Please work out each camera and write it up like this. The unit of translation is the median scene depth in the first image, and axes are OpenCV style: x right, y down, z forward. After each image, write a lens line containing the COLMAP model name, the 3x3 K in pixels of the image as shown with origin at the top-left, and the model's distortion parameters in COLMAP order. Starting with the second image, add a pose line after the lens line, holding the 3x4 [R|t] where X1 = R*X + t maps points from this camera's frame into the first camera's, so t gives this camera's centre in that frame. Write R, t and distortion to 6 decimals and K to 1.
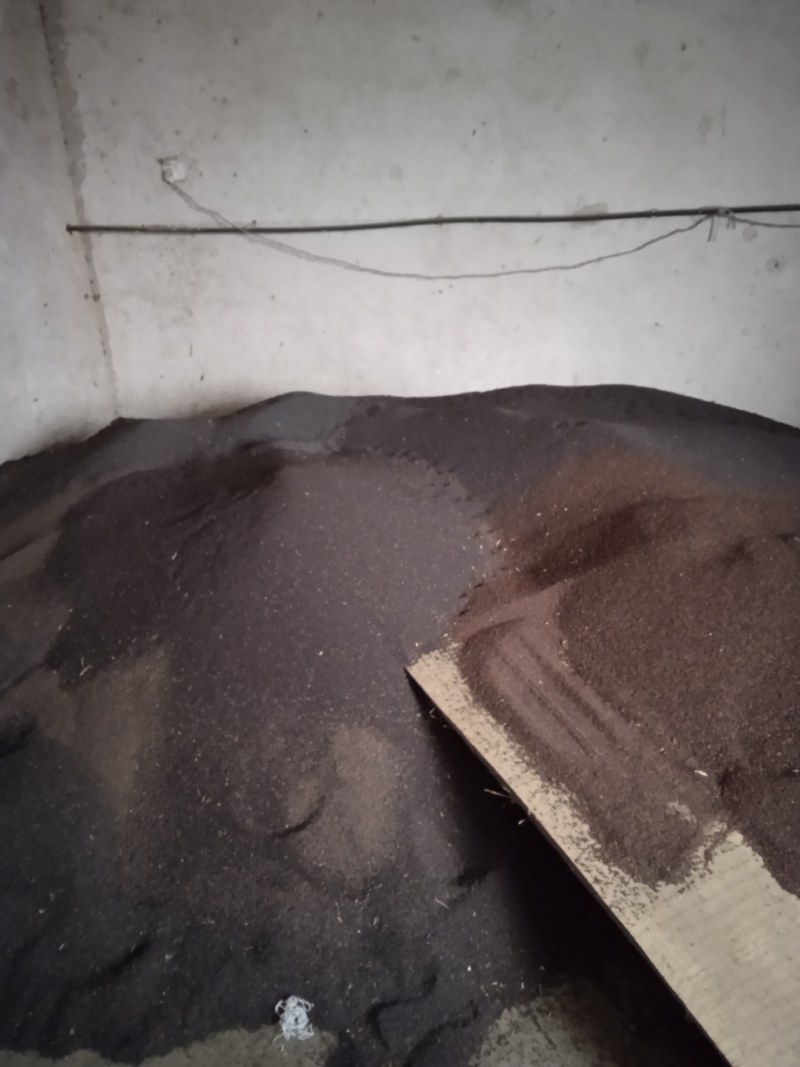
lens RADIAL K [[894.1, 0, 400.1], [0, 894.1, 537.4], [0, 0, 1]] dist [0.051386, -0.052245]
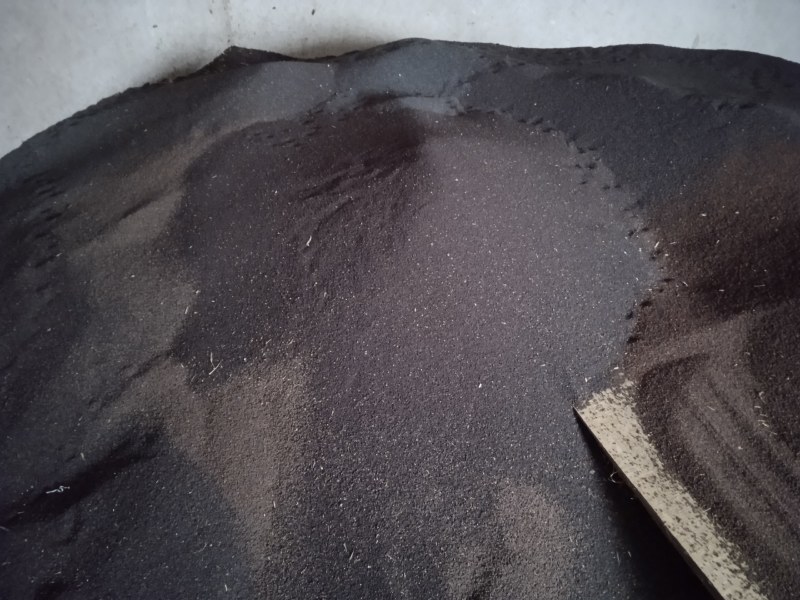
lens RADIAL K [[670.3, 0, 399.4], [0, 670.3, 295.6], [0, 0, 1]] dist [0.051386, -0.052245]
pose [[0.996360, 0.080086, -0.029203, -0.160173], [-0.071161, 0.970034, 0.232314, -0.106937], [0.046933, -0.229390, 0.972202, 0.386929]]
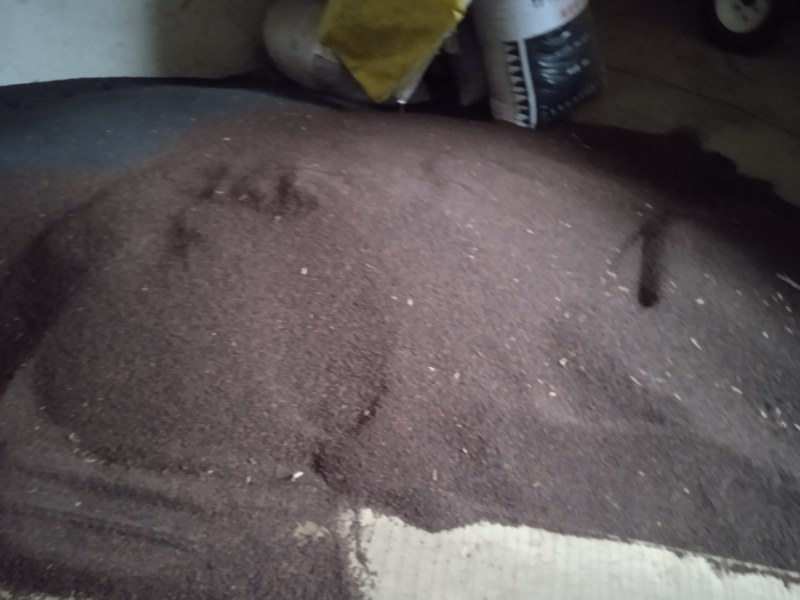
lens RADIAL K [[670.3, 0, 402.1], [0, 670.3, 296.2], [0, 0, 1]] dist [0.051386, -0.052245]
pose [[0.620779, -0.545877, 0.562718, 0.097133], [0.425243, 0.837456, 0.343273, -0.077559], [-0.658636, 0.026195, 0.752005, 0.349954]]
